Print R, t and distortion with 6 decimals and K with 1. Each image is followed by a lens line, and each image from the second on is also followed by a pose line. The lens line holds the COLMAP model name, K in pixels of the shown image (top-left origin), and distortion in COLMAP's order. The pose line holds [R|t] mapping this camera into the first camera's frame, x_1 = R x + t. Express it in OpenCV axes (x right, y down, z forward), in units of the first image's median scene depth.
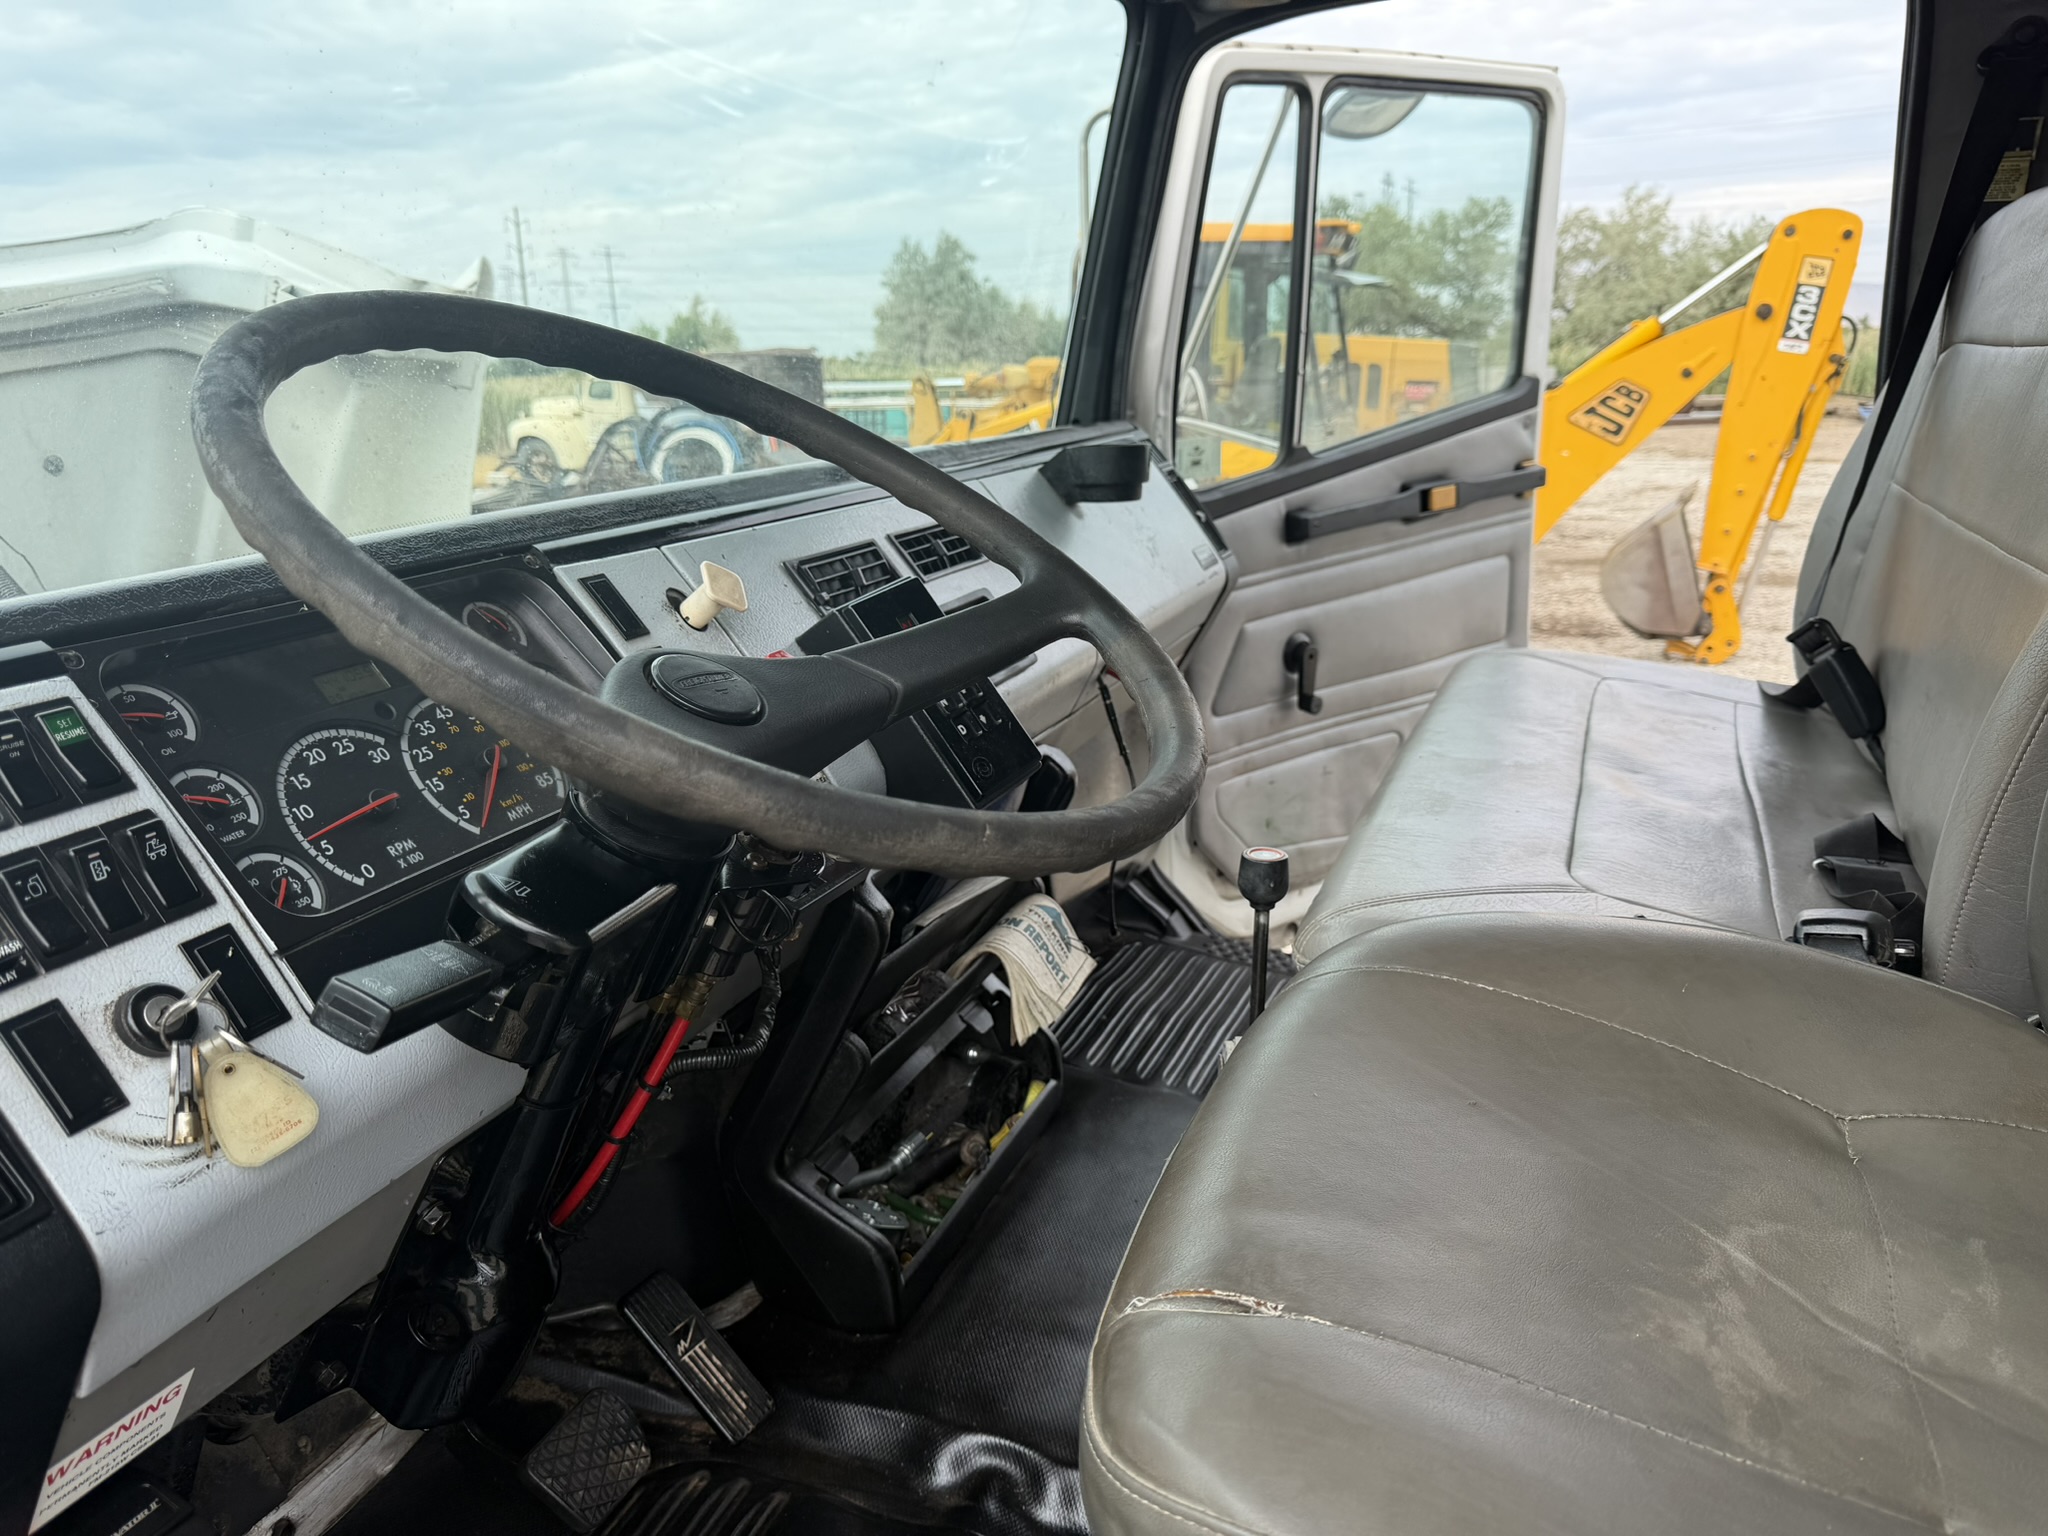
lens RADIAL K [[1449.7, 0, 1034.1], [0, 1449.7, 844.1], [0, 0, 1]] dist [0.000778, -0.014469]
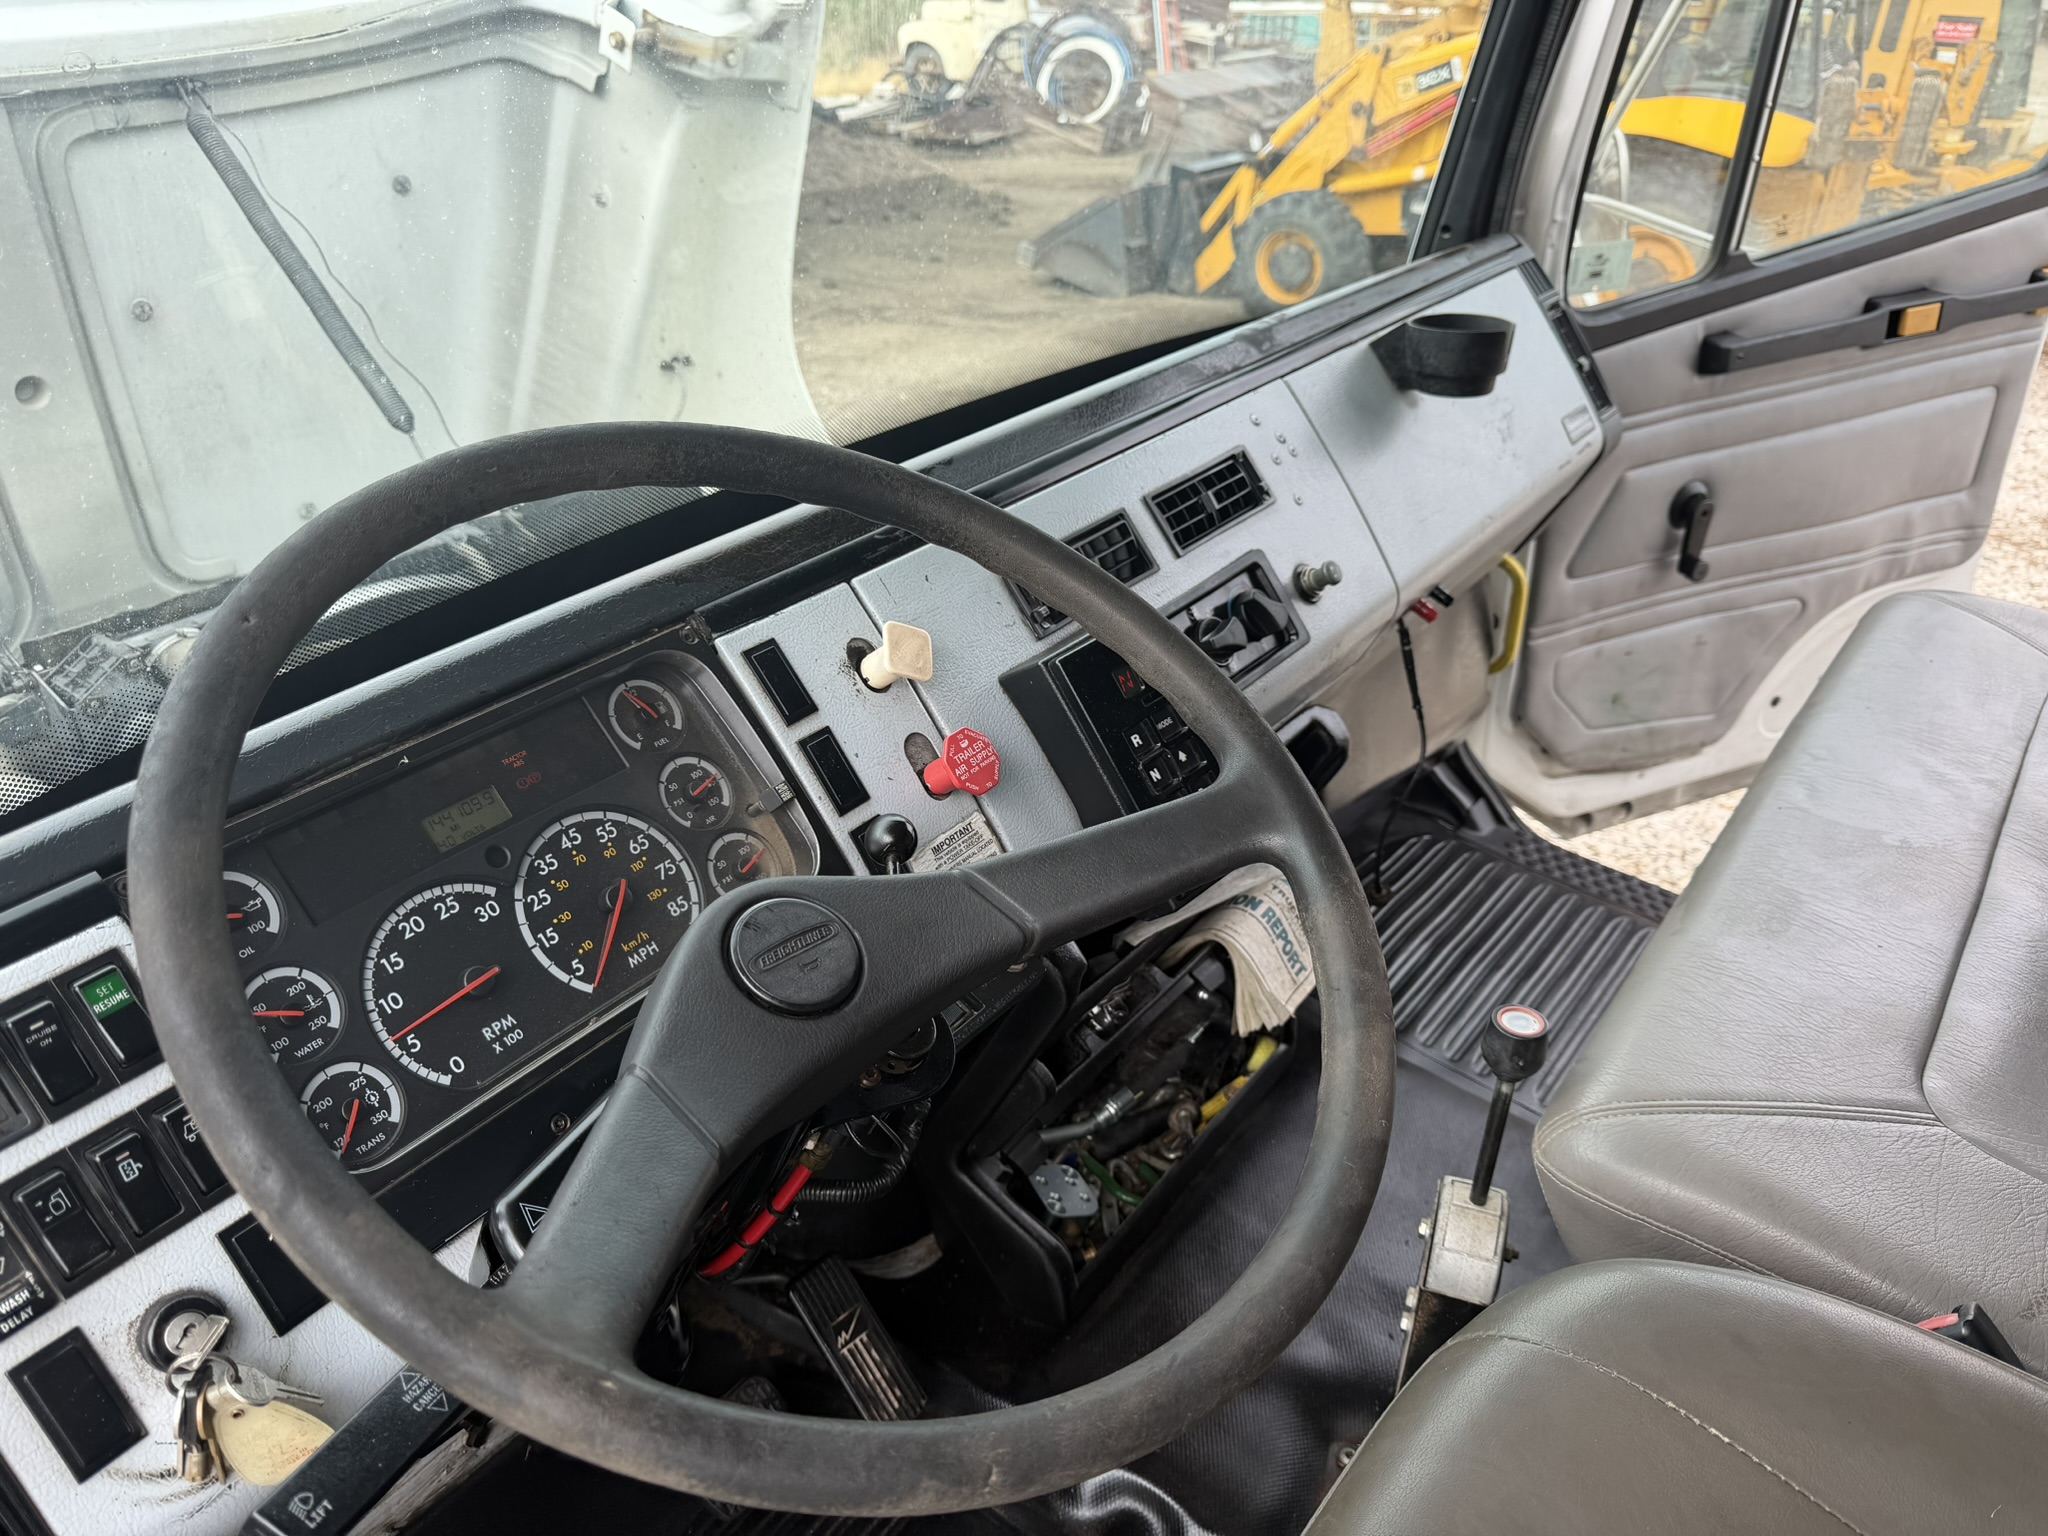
lens RADIAL K [[1449.7, 0, 1021.4], [0, 1449.7, 804.0], [0, 0, 1]] dist [0.000778, -0.014469]
pose [[0.963769, 0.142016, -0.225788, 0.040167], [-0.088900, 0.969103, 0.230079, -0.203160], [0.251487, -0.201671, 0.946617, 0.125967]]
